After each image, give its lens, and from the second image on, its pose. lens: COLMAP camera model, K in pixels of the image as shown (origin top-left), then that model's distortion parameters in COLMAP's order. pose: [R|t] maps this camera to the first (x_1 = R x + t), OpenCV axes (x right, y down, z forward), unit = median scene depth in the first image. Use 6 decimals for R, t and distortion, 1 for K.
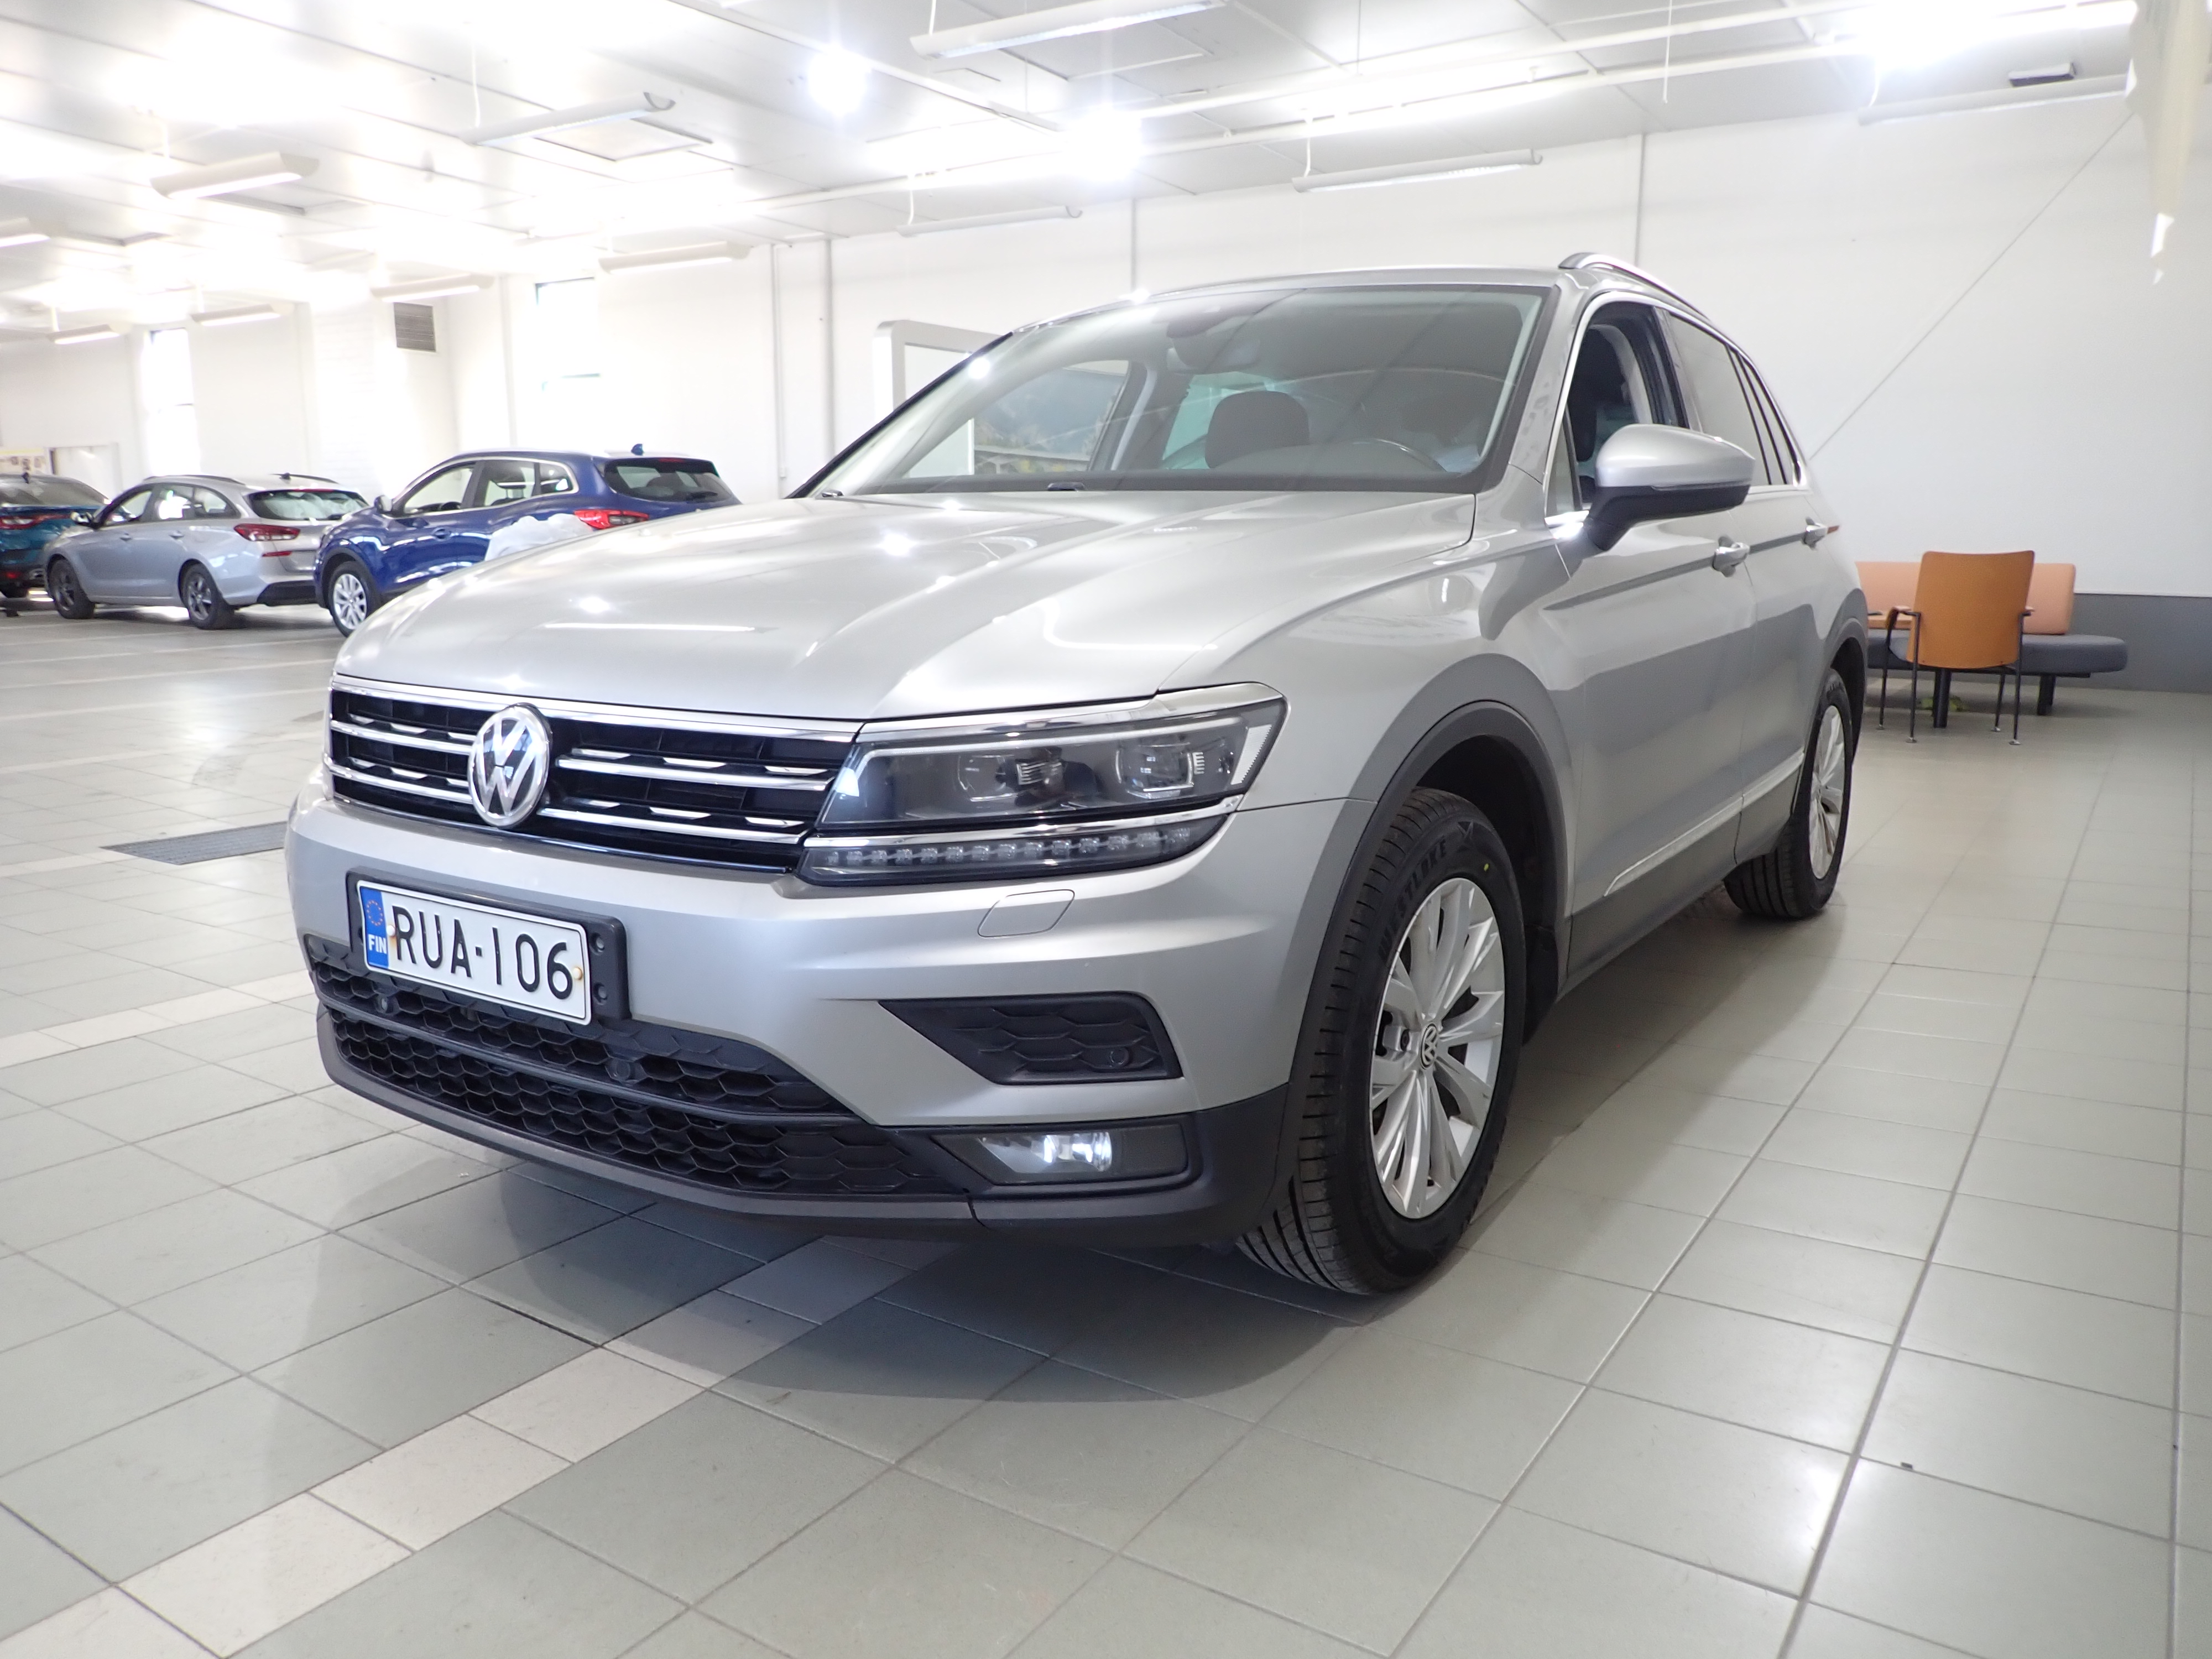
lens RADIAL K [[1623.1, 0, 1101.5], [0, 1623.1, 864.7], [0, 0, 1]] dist [-0.002301, -0.003211]
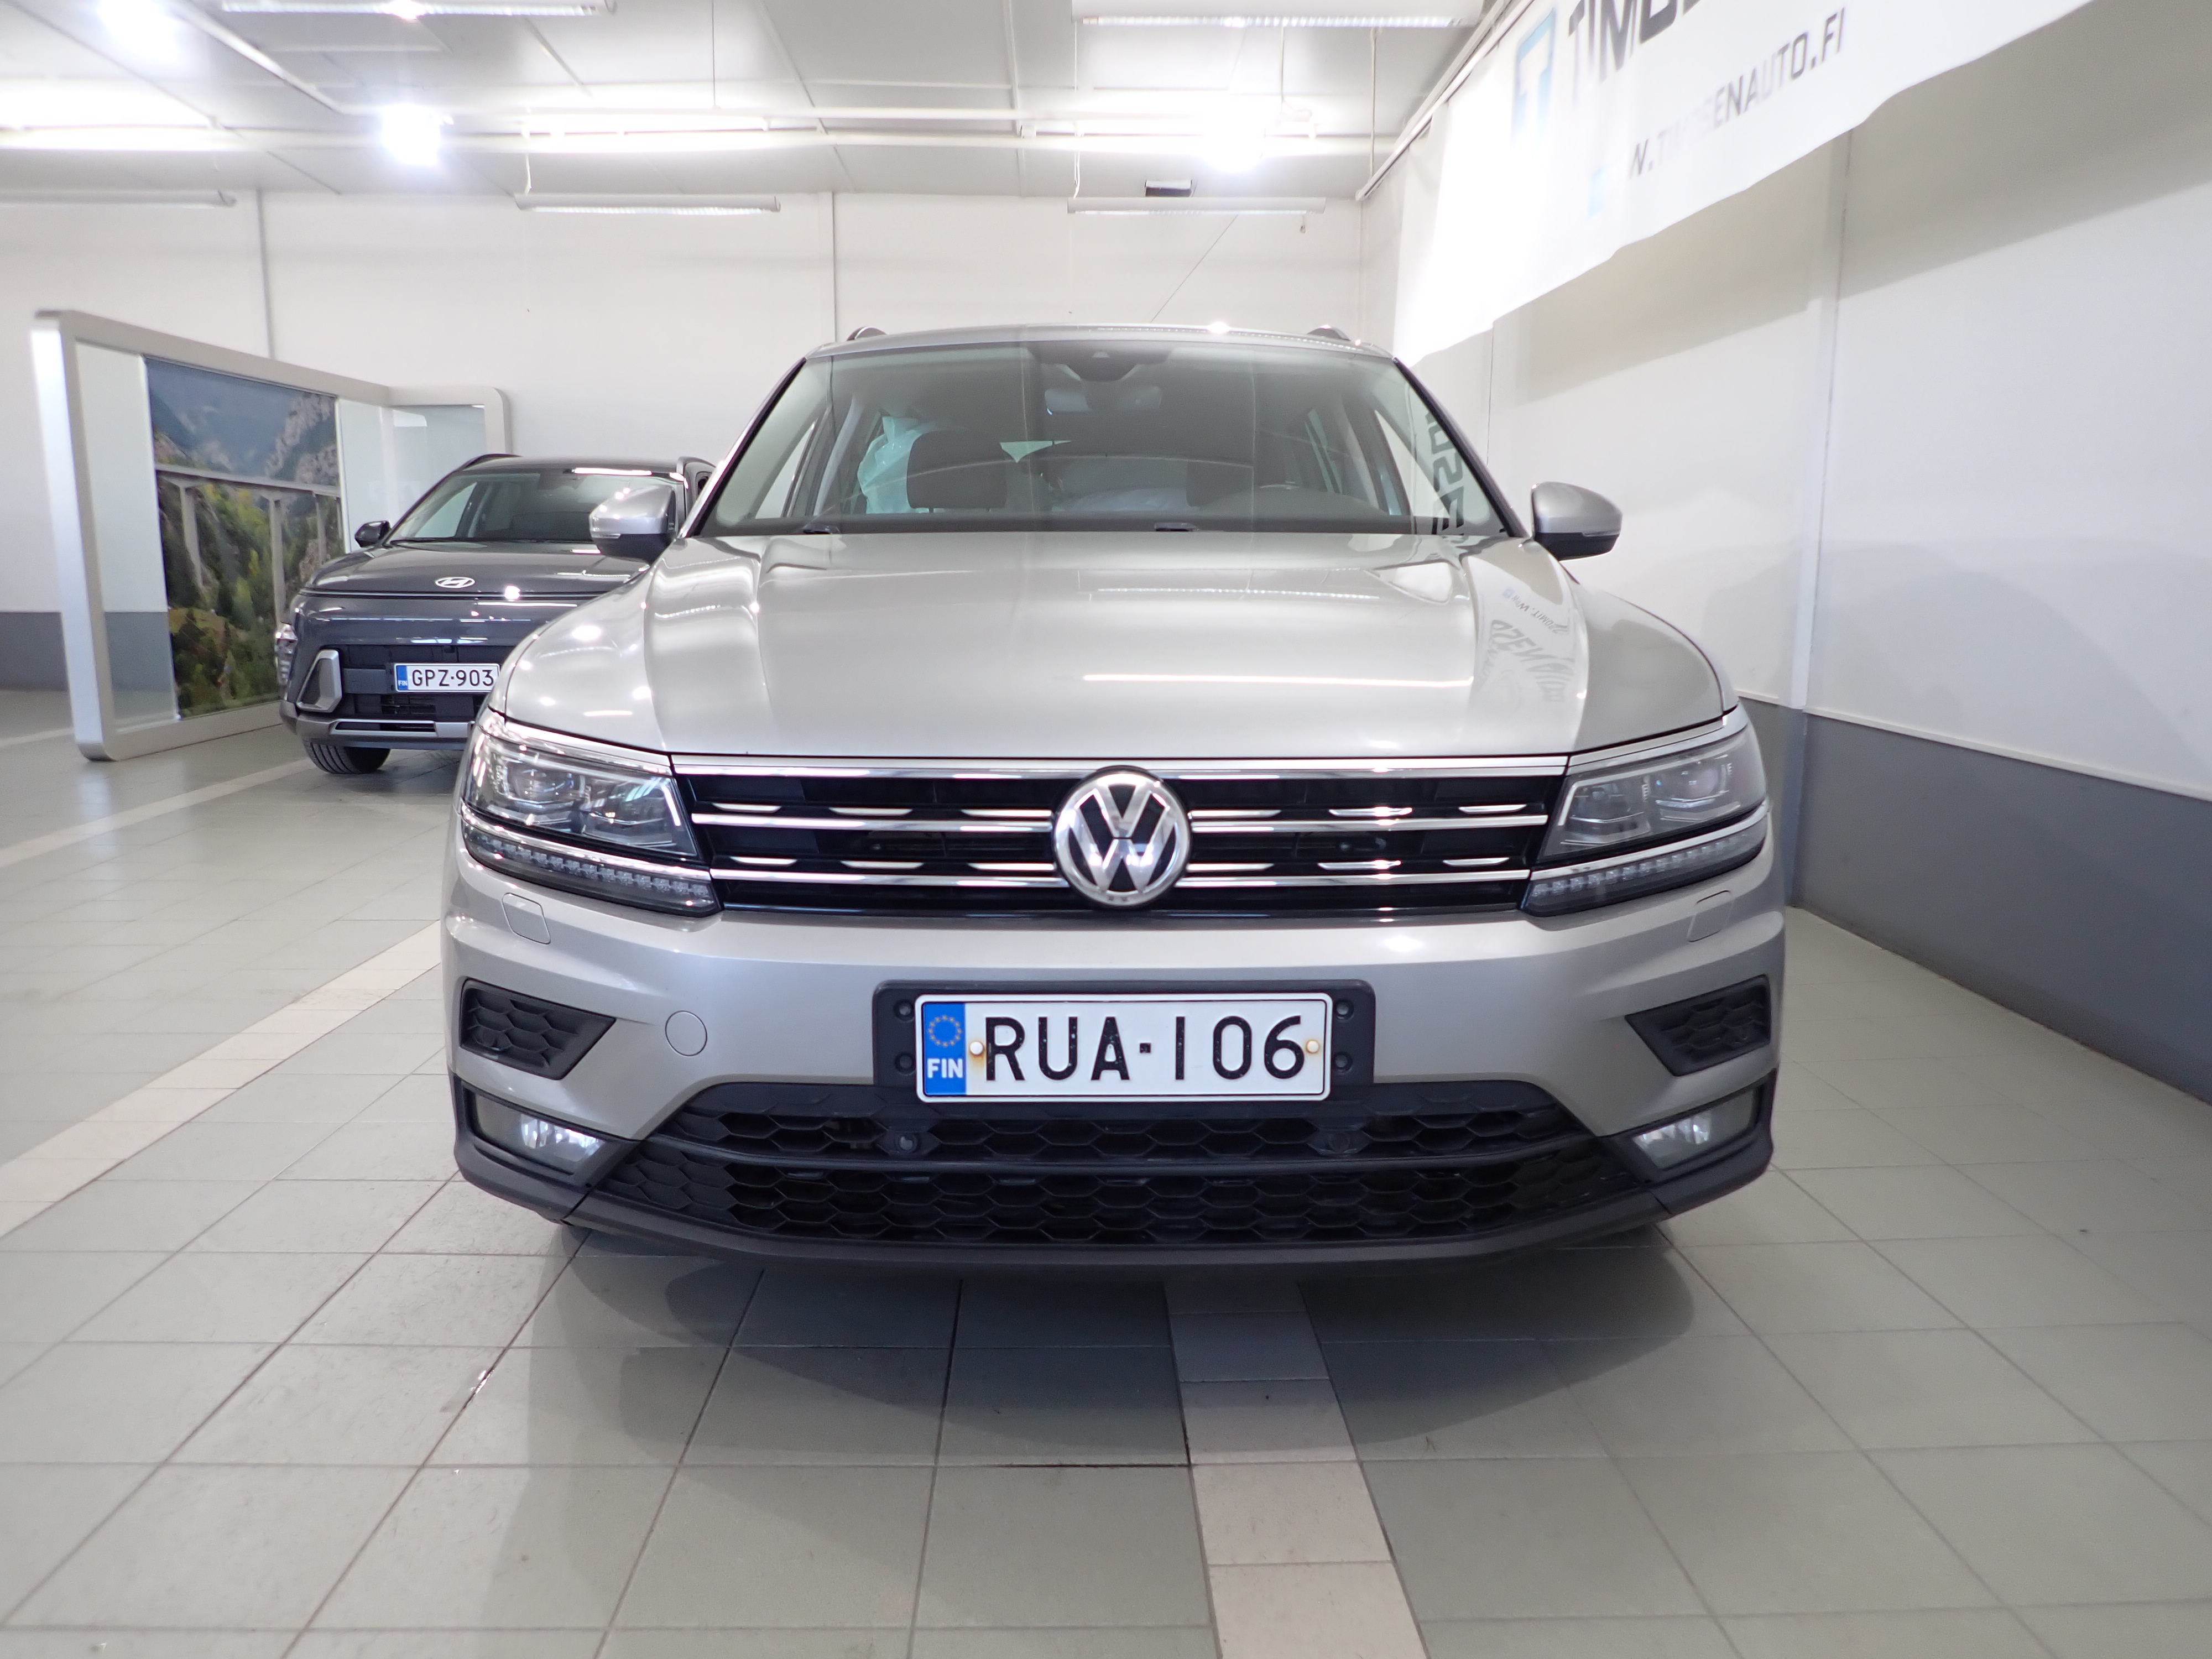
lens RADIAL K [[1610.7, 0, 1101.0], [0, 1610.7, 852.7], [0, 0, 1]] dist [0.003972, -0.032263]
pose [[0.820219, -0.102069, 0.562871, -0.876464], [0.115488, 0.993239, 0.011821, -0.064462], [-0.560271, 0.055309, 0.826461, 0.279087]]
